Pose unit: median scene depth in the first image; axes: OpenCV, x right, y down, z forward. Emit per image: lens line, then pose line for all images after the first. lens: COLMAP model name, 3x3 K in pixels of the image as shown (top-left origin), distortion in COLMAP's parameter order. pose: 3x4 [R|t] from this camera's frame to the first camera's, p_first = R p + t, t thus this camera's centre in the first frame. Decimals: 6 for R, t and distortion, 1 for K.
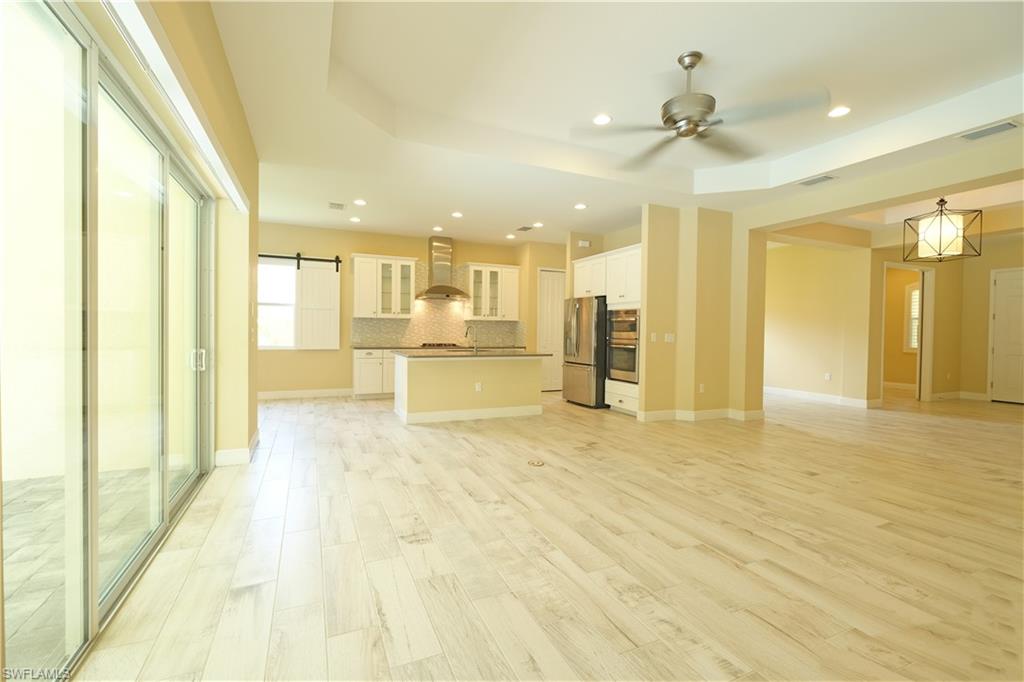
lens RADIAL K [[444.1, 0, 508.7], [0, 444.1, 337.4], [0, 0, 1]] dist [-0.003034, -0.000468]
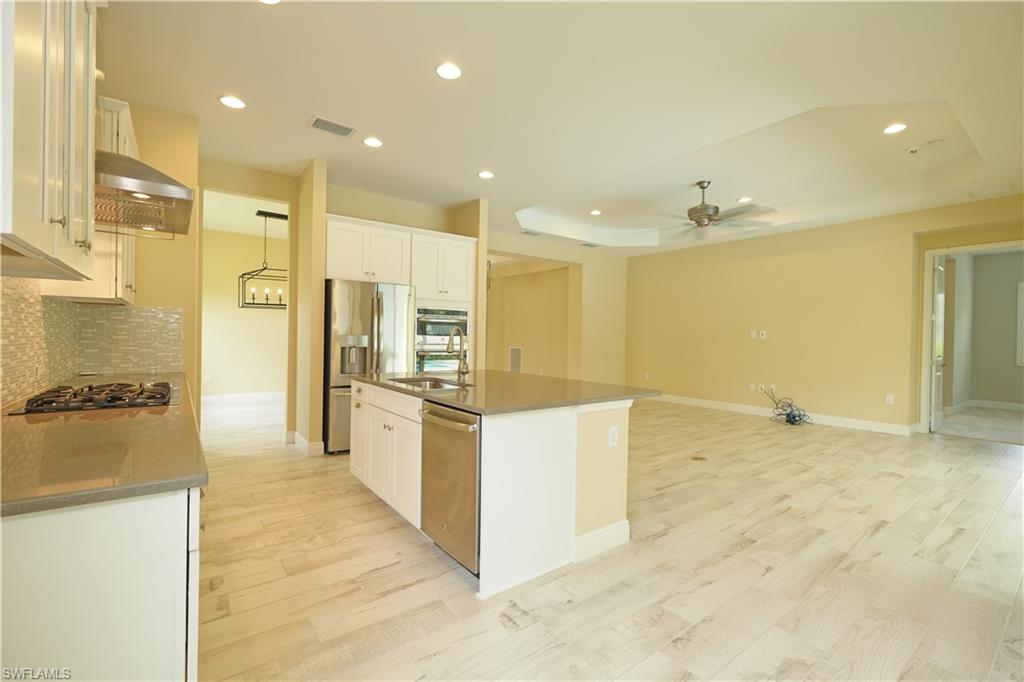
lens RADIAL K [[444.1, 0, 508.5], [0, 444.1, 336.3], [0, 0, 1]] dist [-0.003034, -0.000468]
pose [[-0.218709, -0.021503, 0.975553, -0.880792], [-0.003821, 0.999768, 0.021180, -0.045968], [-0.975783, 0.000905, -0.218741, 1.635535]]
